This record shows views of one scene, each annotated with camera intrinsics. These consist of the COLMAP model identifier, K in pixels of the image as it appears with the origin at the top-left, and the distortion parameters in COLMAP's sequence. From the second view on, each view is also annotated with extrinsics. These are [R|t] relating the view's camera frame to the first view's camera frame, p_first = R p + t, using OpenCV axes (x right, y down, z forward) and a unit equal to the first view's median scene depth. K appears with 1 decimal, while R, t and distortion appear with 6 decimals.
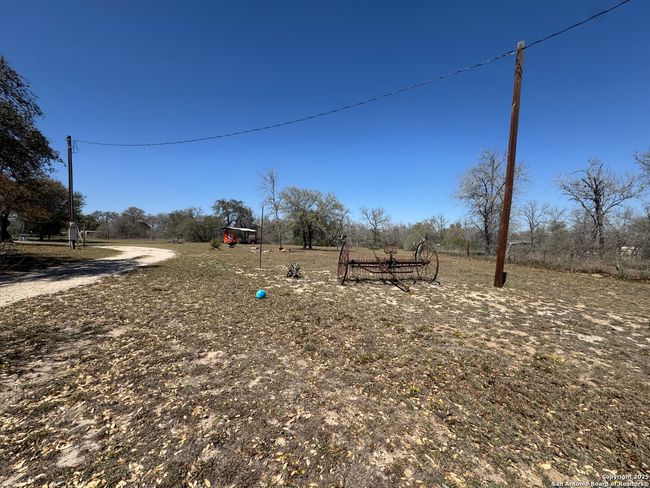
lens RADIAL K [[260.1, 0, 323.7], [0, 260.1, 241.6], [0, 0, 1]] dist [-0.002111, -0.000086]
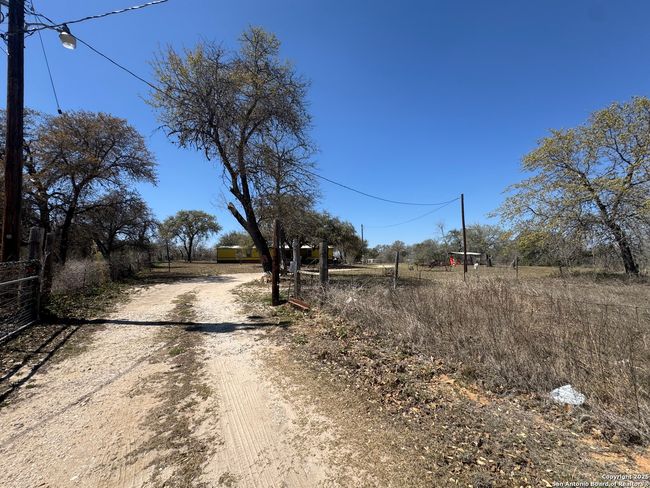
lens RADIAL K [[260.1, 0, 321.5], [0, 260.1, 242.7], [0, 0, 1]] dist [-0.002111, -0.000086]
pose [[0.584253, -0.078535, -0.807763, 0.202832], [0.003754, 0.995558, -0.094078, 0.011371], [0.811563, 0.051933, 0.581953, -0.190492]]
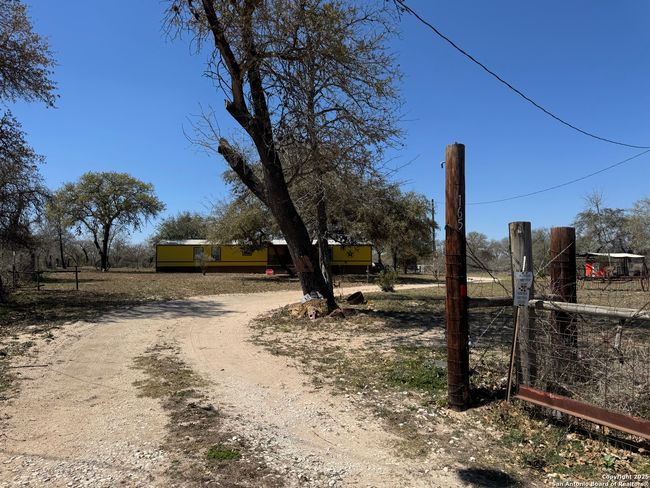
lens RADIAL K [[458.7, 0, 326.8], [0, 458.7, 244.5], [0, 0, 1]] dist [0.001434, -0.003999]
pose [[0.583458, -0.062809, -0.809711, 0.151759], [0.000944, 0.997057, -0.076660, 0.010196], [0.812142, 0.043963, 0.581801, -0.193624]]
